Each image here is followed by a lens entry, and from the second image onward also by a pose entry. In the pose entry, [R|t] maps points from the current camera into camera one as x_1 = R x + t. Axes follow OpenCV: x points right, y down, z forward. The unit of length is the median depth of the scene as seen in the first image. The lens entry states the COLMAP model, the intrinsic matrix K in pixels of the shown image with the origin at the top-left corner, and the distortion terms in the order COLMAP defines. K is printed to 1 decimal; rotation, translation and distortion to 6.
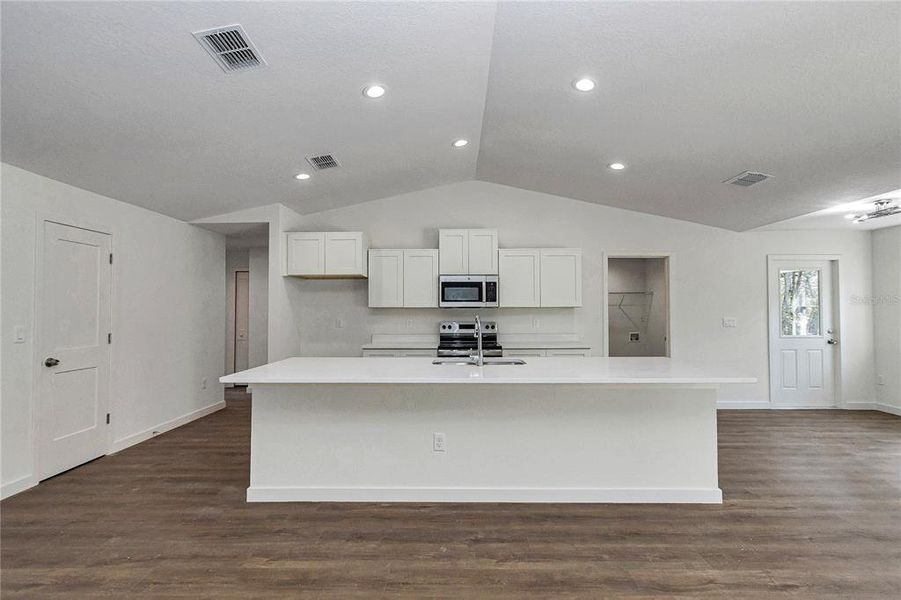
lens RADIAL K [[408.7, 0, 453.6], [0, 408.7, 299.9], [0, 0, 1]] dist [0.003547, 0.000047]
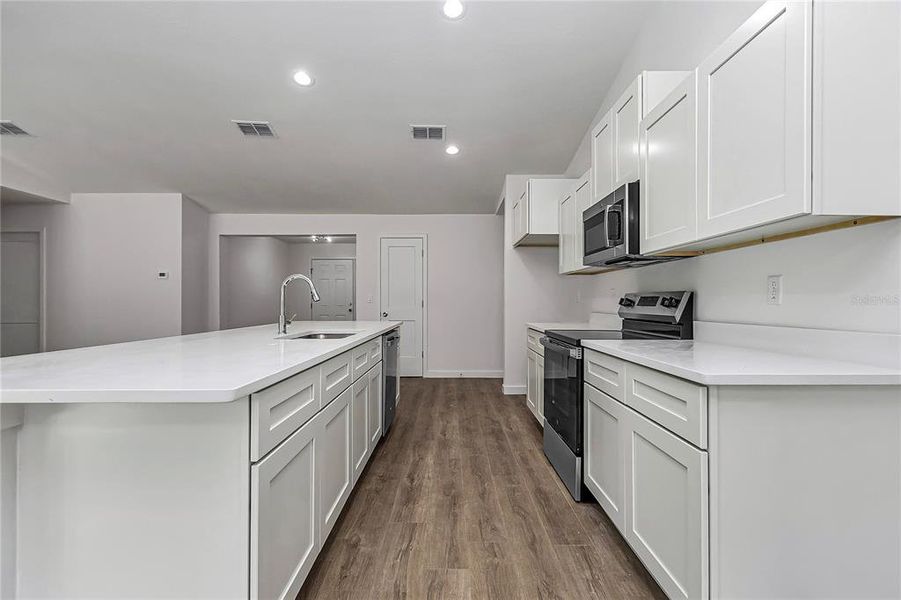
lens RADIAL K [[408.7, 0, 453.6], [0, 408.7, 299.9], [0, 0, 1]] dist [0.003547, 0.000047]
pose [[0.016021, -0.001963, -0.999870, 0.543214], [0.023803, 0.999715, -0.001581, 0.061511], [0.999588, -0.023774, 0.016064, 0.807044]]
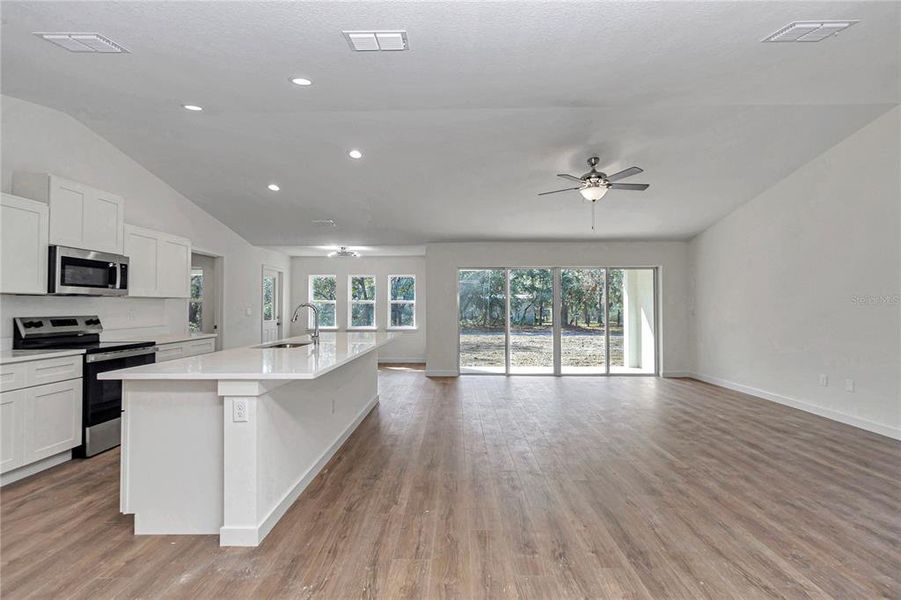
lens RADIAL K [[408.7, 0, 453.6], [0, 408.7, 299.9], [0, 0, 1]] dist [0.003547, 0.000047]
pose [[-0.000879, 0.017879, 0.999840, -0.698506], [-0.024272, 0.999545, -0.017895, 0.024338], [-0.999705, -0.024284, -0.000445, 0.358415]]
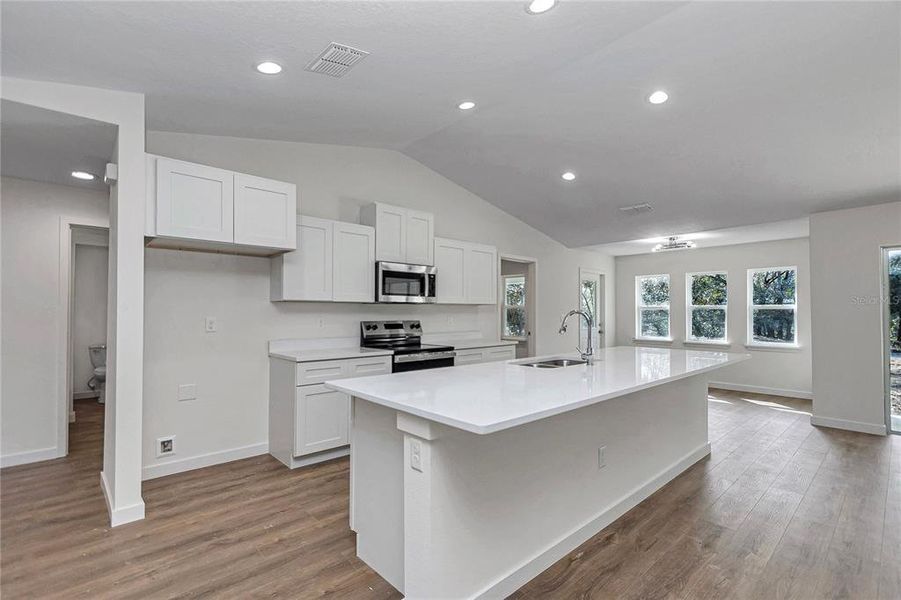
lens RADIAL K [[413.9, 0, 452.2], [0, 413.9, 306.6], [0, 0, 1]] dist [0.002875, -0.000063]
pose [[0.729478, 0.012258, 0.683894, -0.474605], [-0.021460, 0.999757, 0.004971, 0.019882], [-0.683667, -0.018302, 0.729564, 0.326991]]
